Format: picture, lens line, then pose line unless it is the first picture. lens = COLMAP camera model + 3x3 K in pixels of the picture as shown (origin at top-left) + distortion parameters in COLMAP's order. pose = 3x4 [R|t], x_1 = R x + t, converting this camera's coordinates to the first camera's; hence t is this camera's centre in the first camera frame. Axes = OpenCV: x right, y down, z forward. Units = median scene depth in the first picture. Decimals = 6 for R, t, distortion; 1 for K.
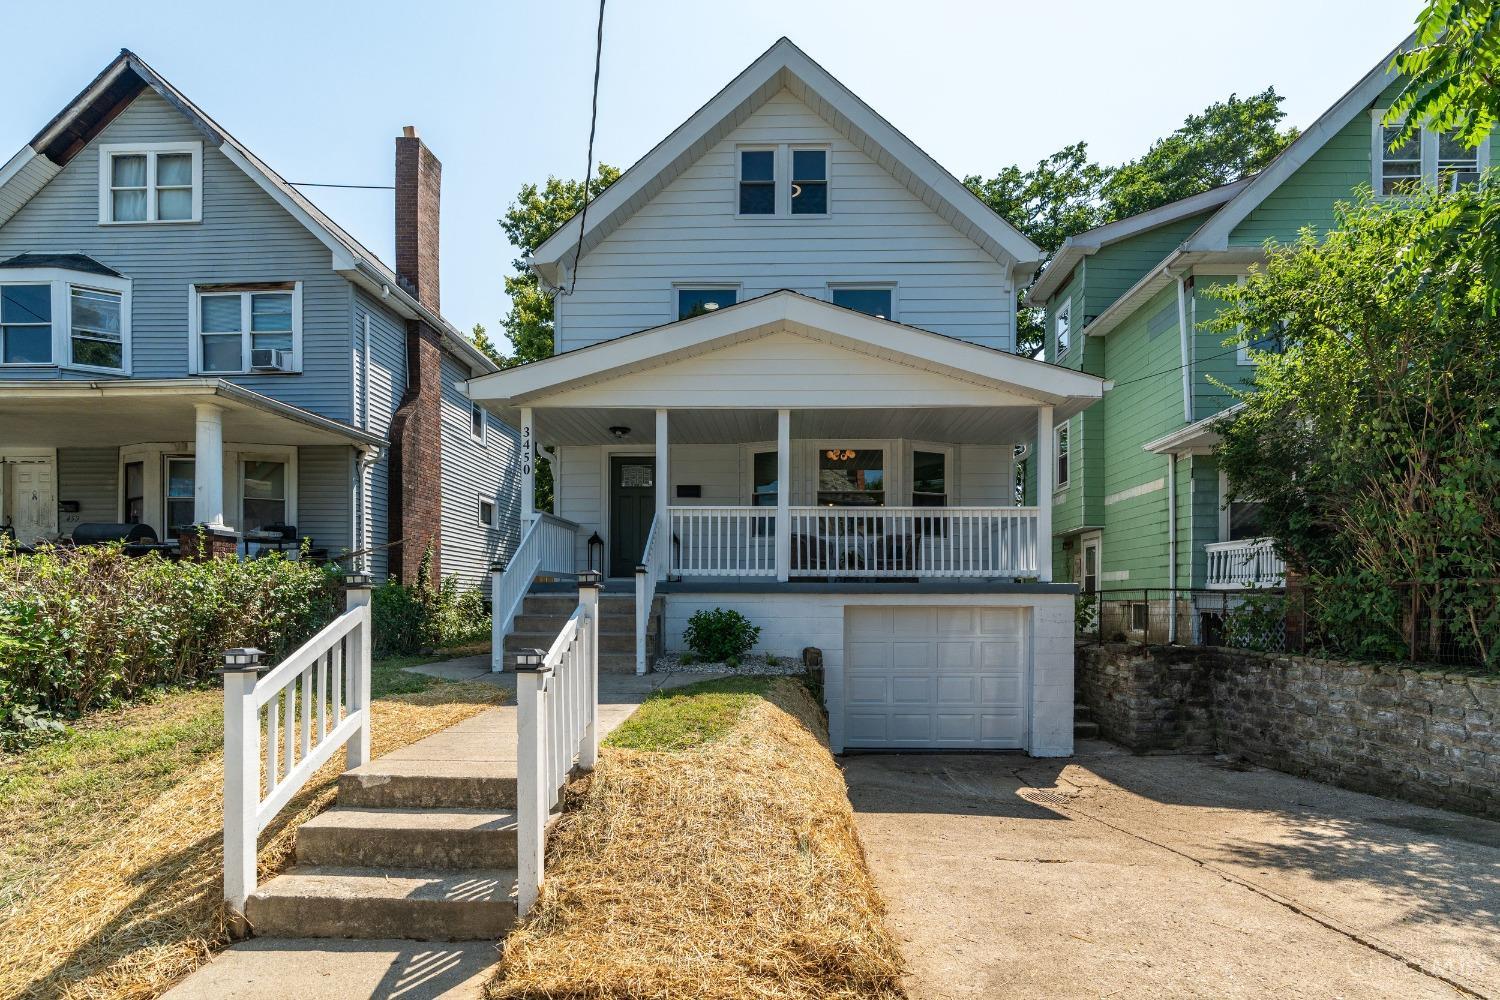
lens RADIAL K [[735.4, 0, 750.4], [0, 735.4, 537.3], [0, 0, 1]] dist [0.000574, 0.000224]
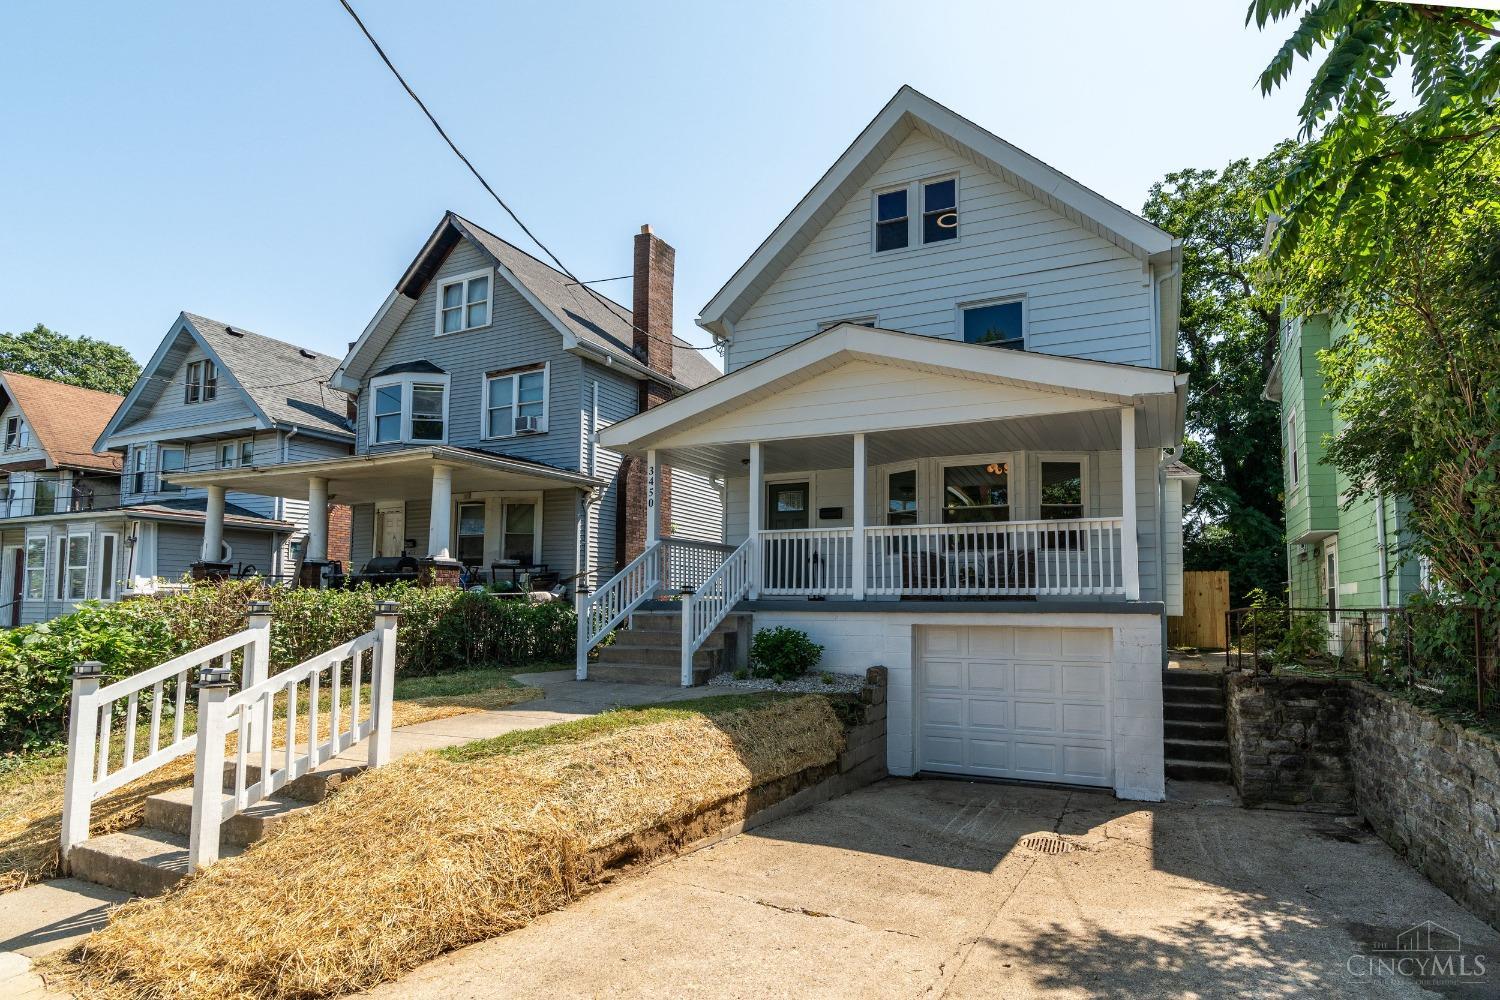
lens RADIAL K [[683.7, 0, 742.7], [0, 683.7, 505.1], [0, 0, 1]] dist [-0.001018, 0.000299]
pose [[0.941435, -0.048350, -0.333710, 0.113260], [0.024256, 0.996813, -0.075997, -0.002187], [0.336321, 0.063452, 0.939607, 0.023459]]
